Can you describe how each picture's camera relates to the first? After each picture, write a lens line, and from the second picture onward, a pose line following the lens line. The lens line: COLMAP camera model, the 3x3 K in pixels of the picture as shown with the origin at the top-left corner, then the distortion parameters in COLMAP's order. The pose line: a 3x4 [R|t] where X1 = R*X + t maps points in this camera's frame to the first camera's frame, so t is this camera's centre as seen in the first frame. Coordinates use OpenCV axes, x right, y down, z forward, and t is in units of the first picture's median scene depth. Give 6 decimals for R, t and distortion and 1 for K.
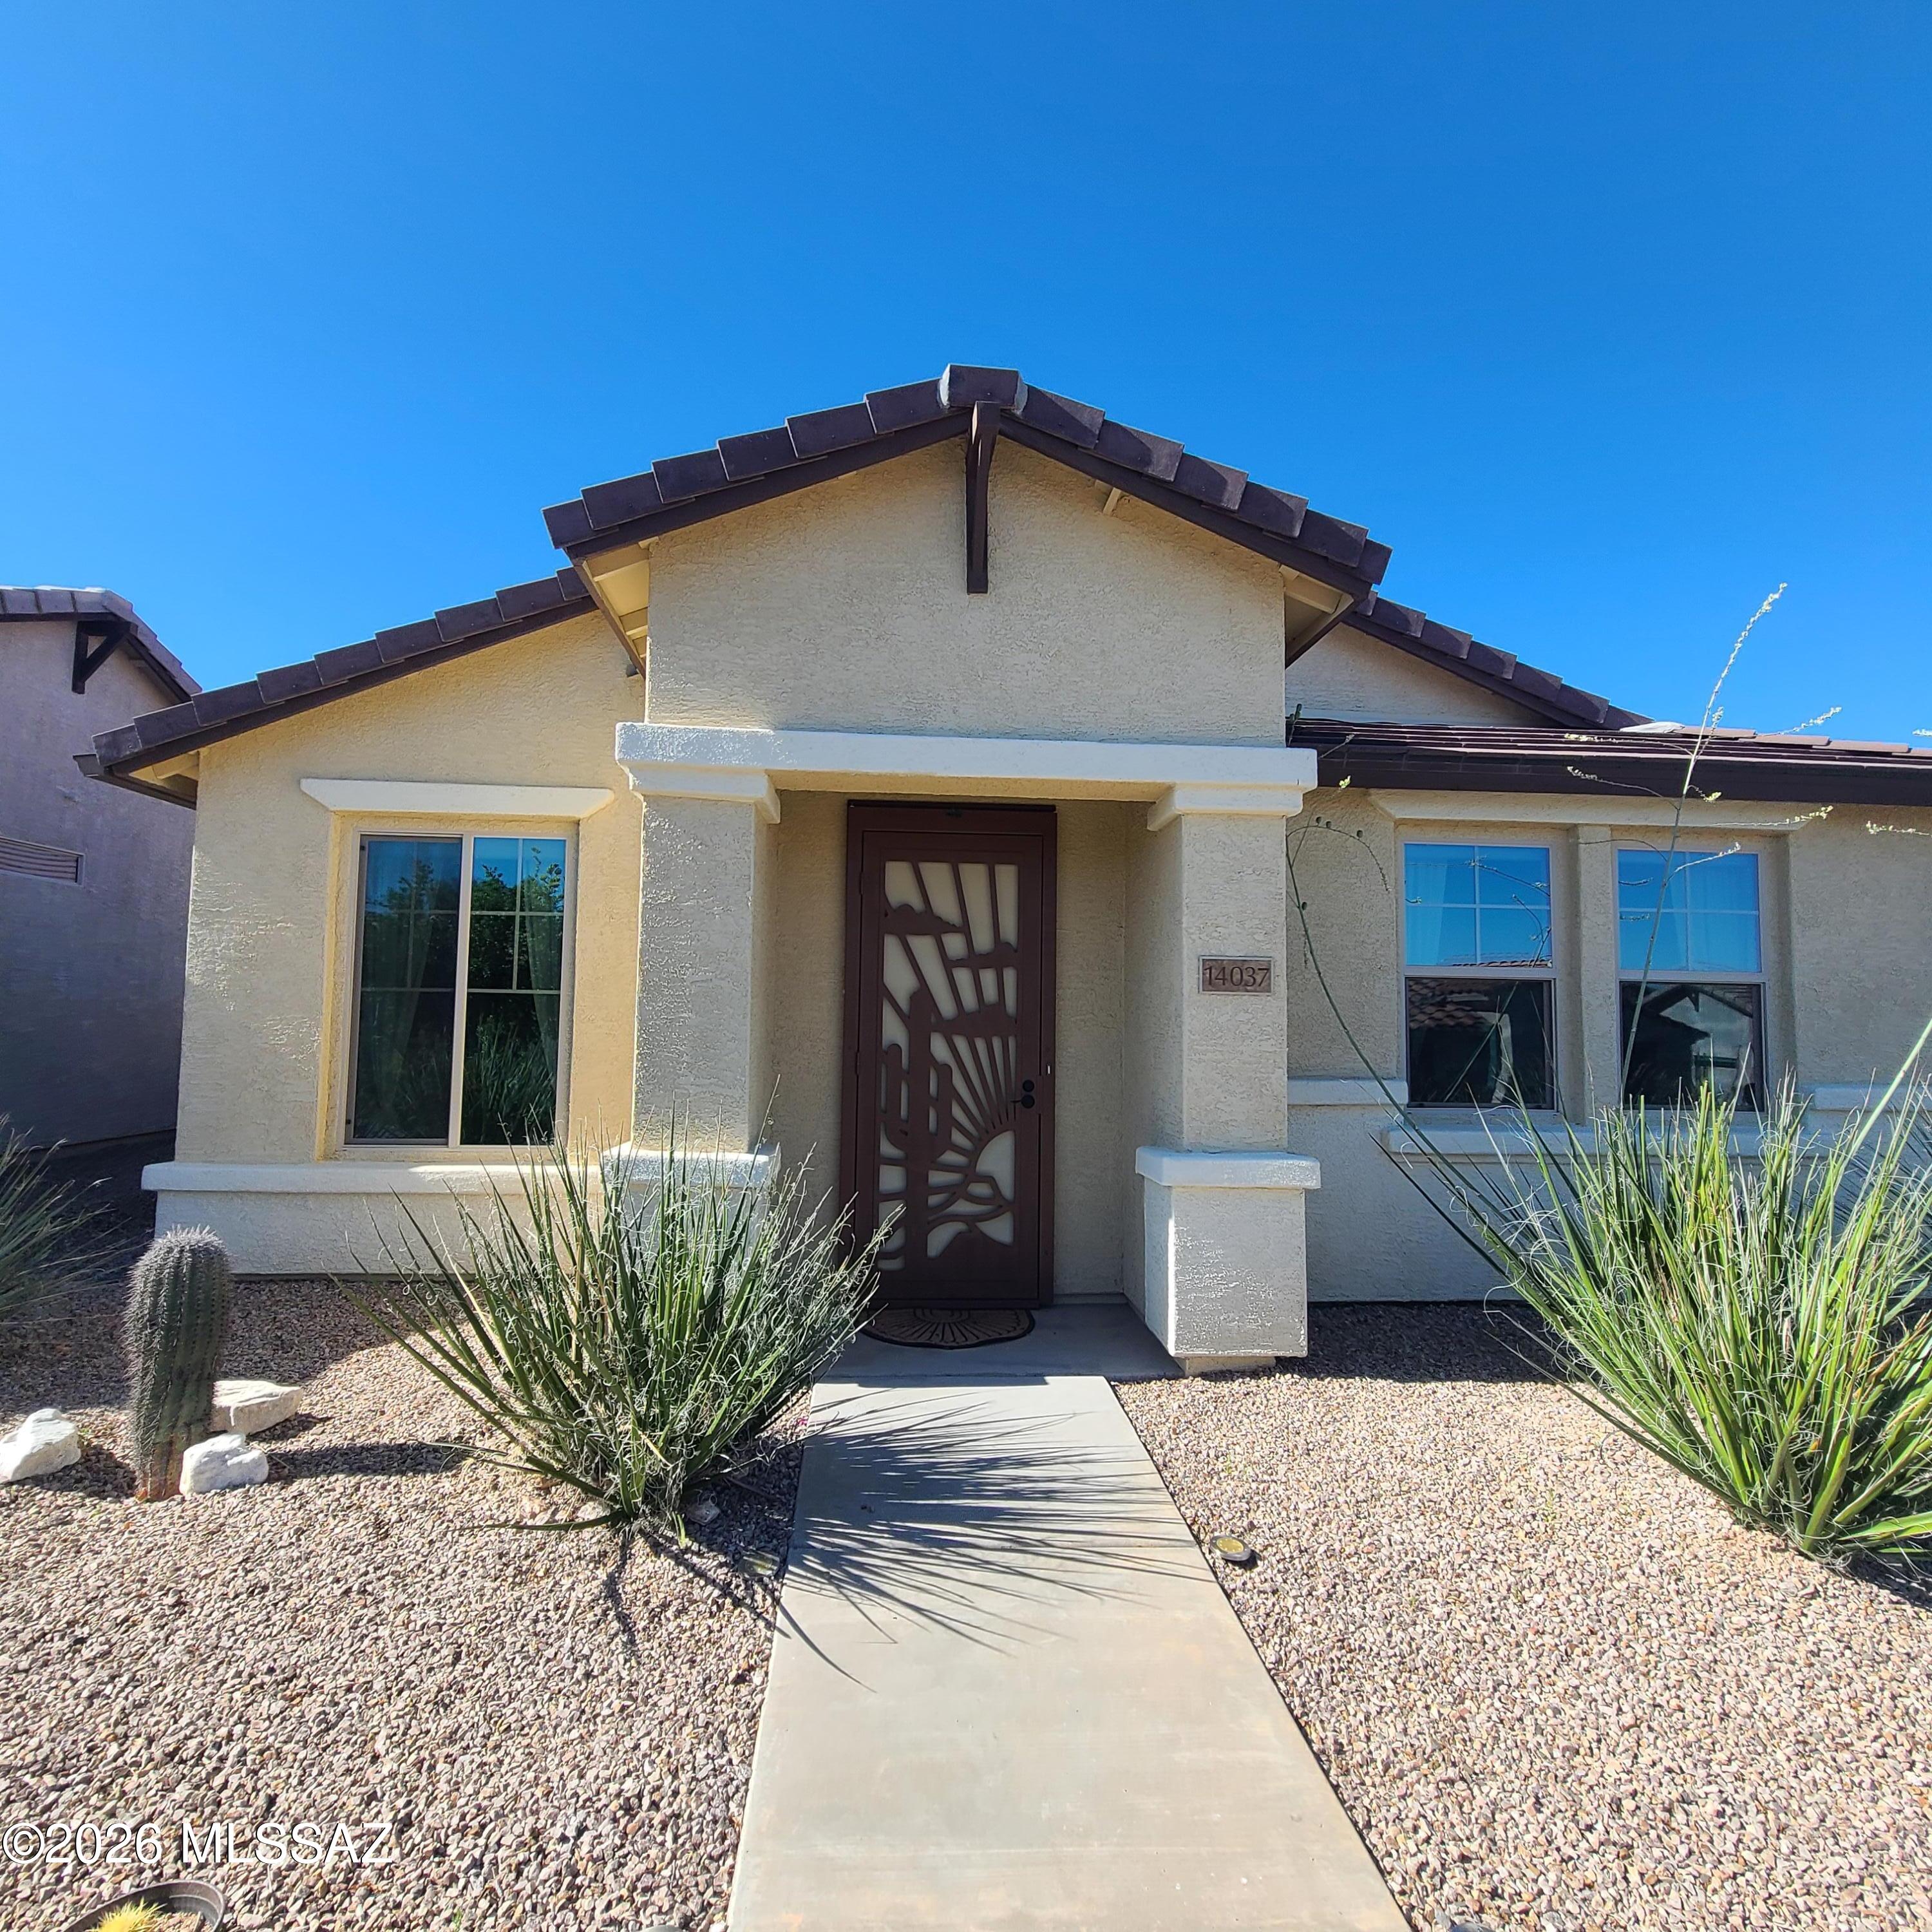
lens RADIAL K [[1048.1, 0, 969.4], [0, 1048.1, 955.5], [0, 0, 1]] dist [0.003965, -0.002711]
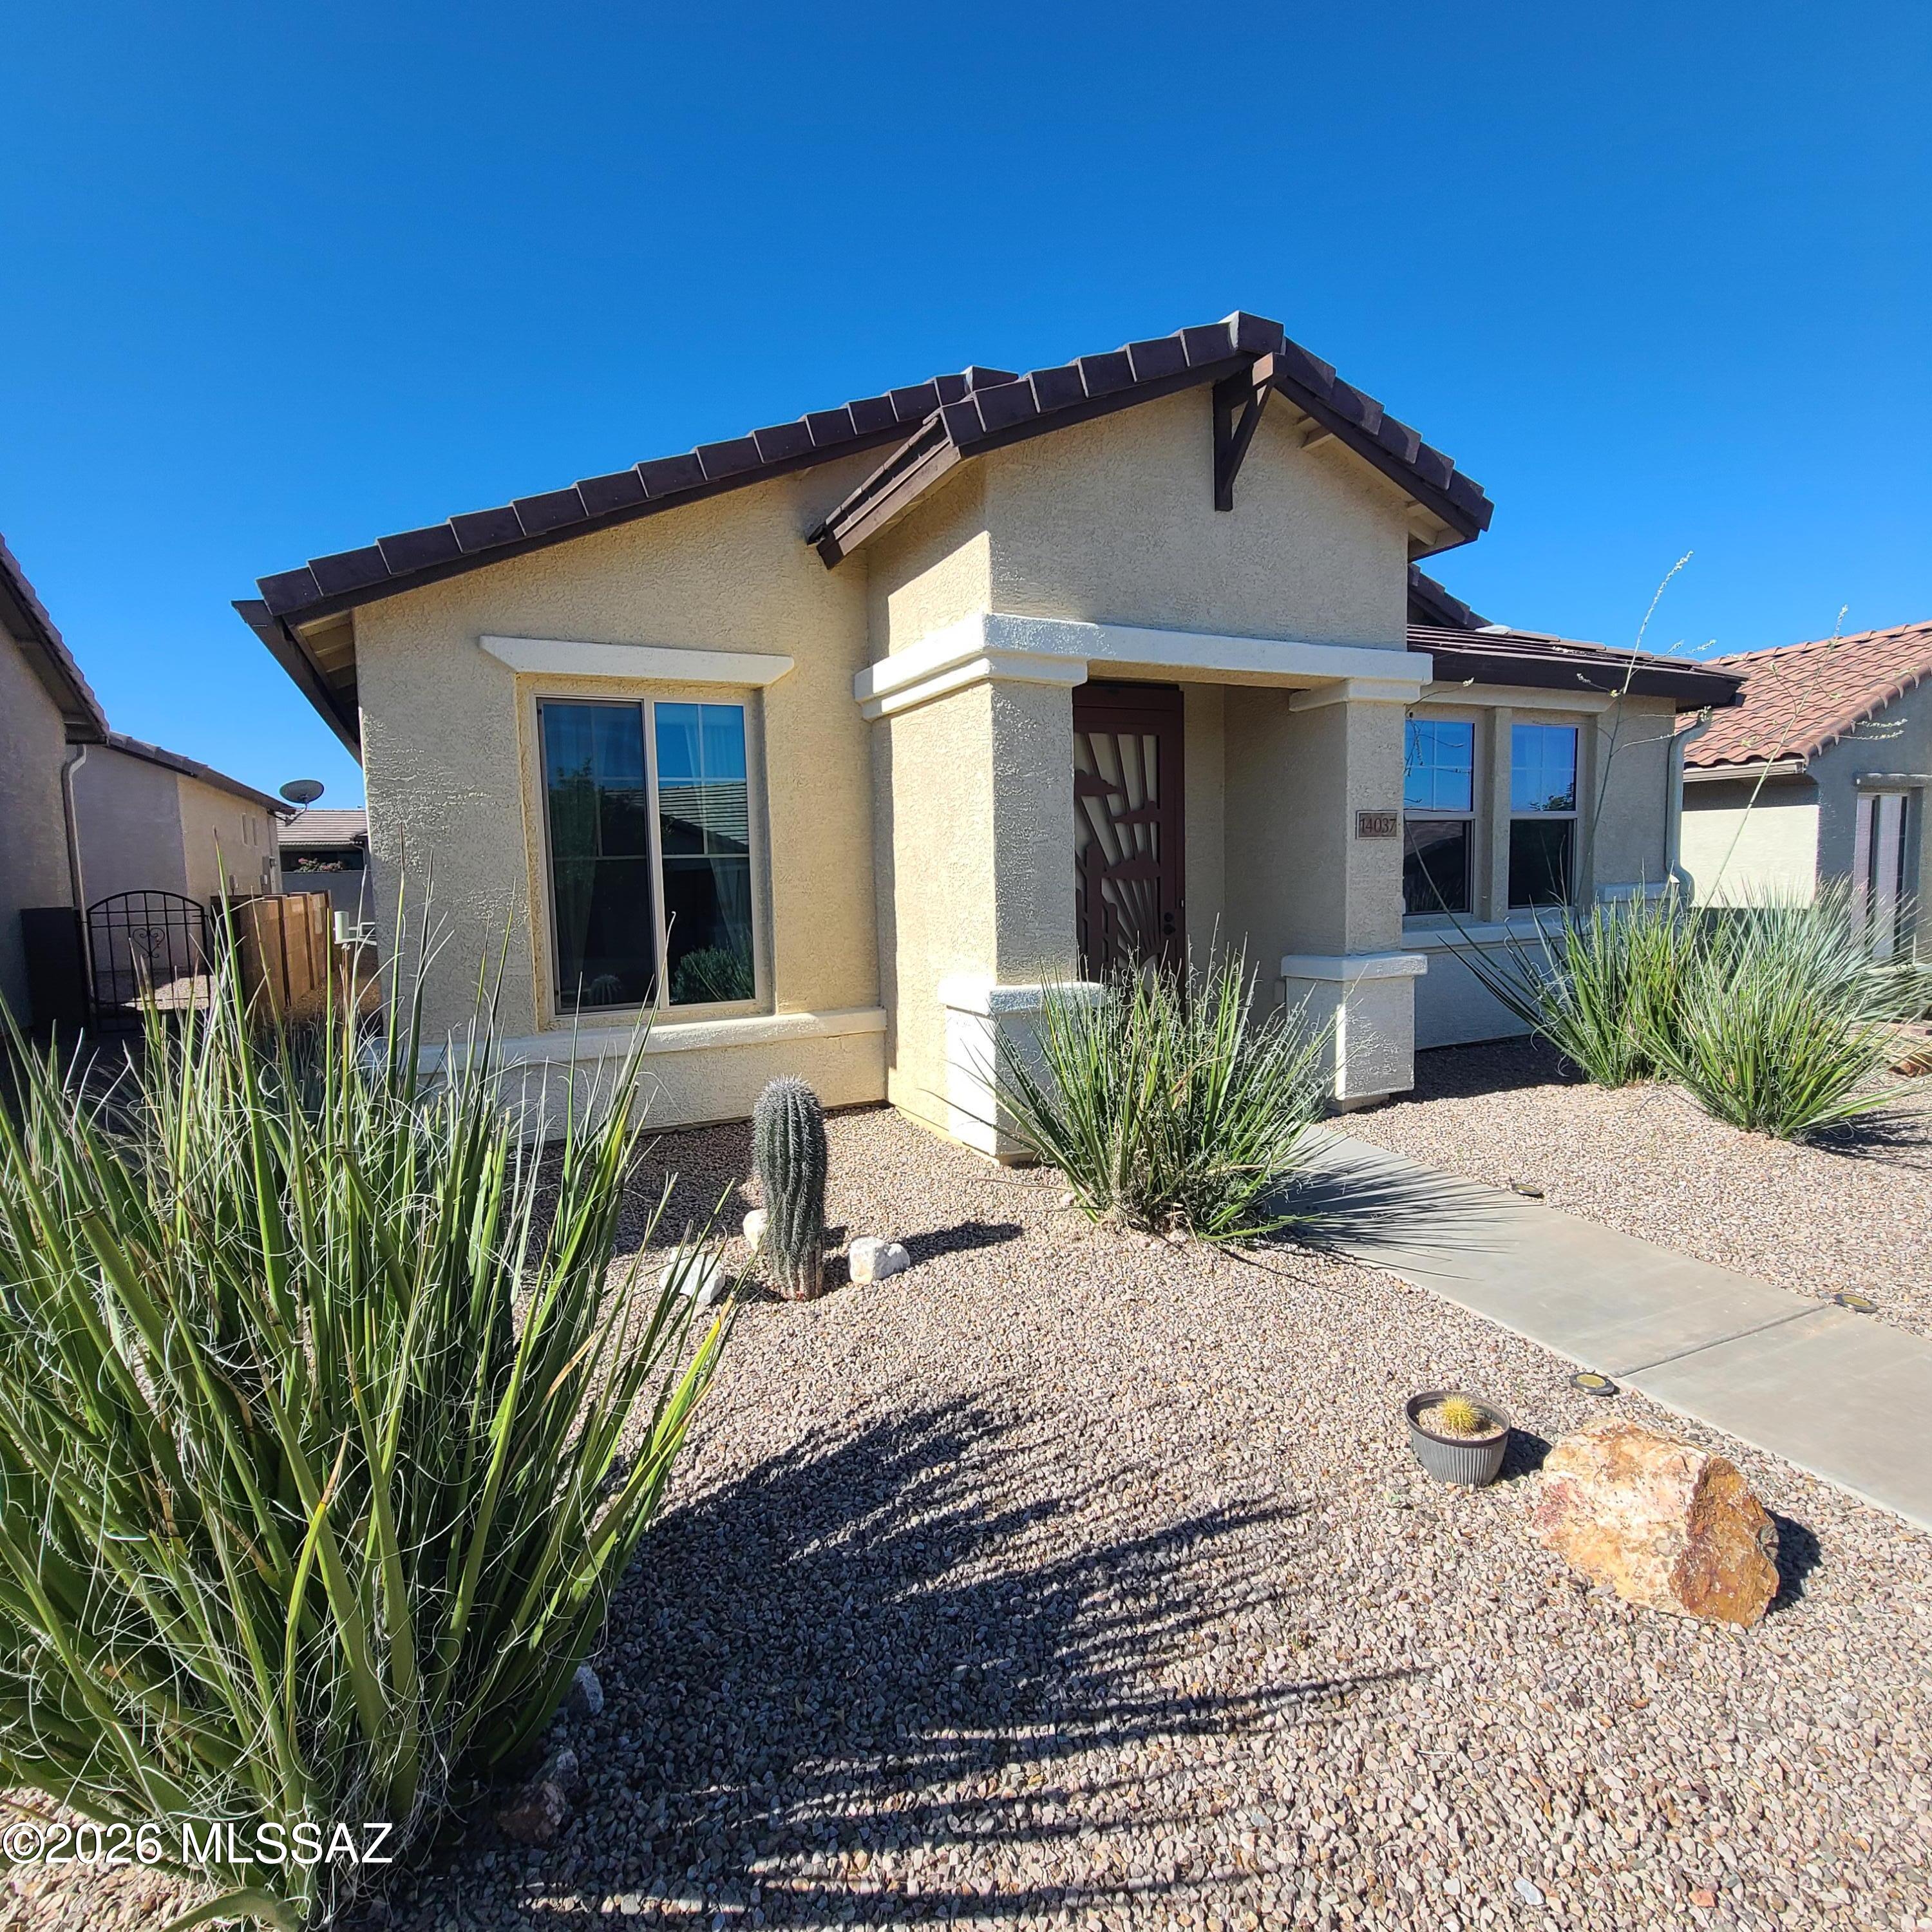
lens RADIAL K [[1048.1, 0, 948.9], [0, 1048.1, 955.6], [0, 0, 1]] dist [0.003965, -0.002711]
pose [[0.929781, -0.071632, 0.361076, -0.638237], [0.015904, 0.987785, 0.155009, -0.027162], [-0.367769, -0.138382, 0.919563, -0.054570]]
